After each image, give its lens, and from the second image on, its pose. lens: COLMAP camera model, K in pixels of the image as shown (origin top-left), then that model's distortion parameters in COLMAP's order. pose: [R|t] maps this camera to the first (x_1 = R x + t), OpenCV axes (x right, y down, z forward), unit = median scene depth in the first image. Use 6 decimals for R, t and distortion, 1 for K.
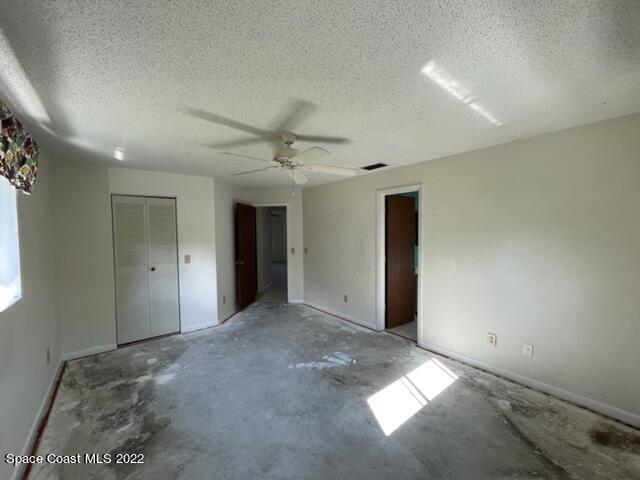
lens RADIAL K [[259.6, 0, 319.8], [0, 259.6, 240.3], [0, 0, 1]] dist [-0.002172, -0.000141]
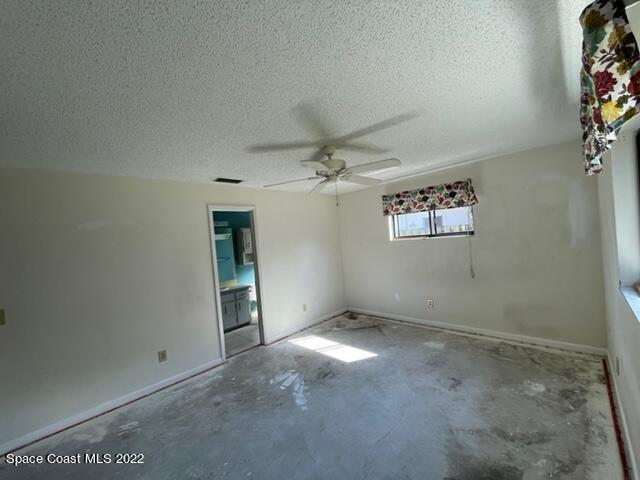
lens RADIAL K [[259.6, 0, 319.9], [0, 259.6, 240.9], [0, 0, 1]] dist [-0.002172, -0.000141]
pose [[-0.108235, 0.006872, 0.994102, -0.914621], [0.123015, 0.992383, 0.006533, -0.035291], [-0.986485, 0.122997, -0.108256, 0.953325]]
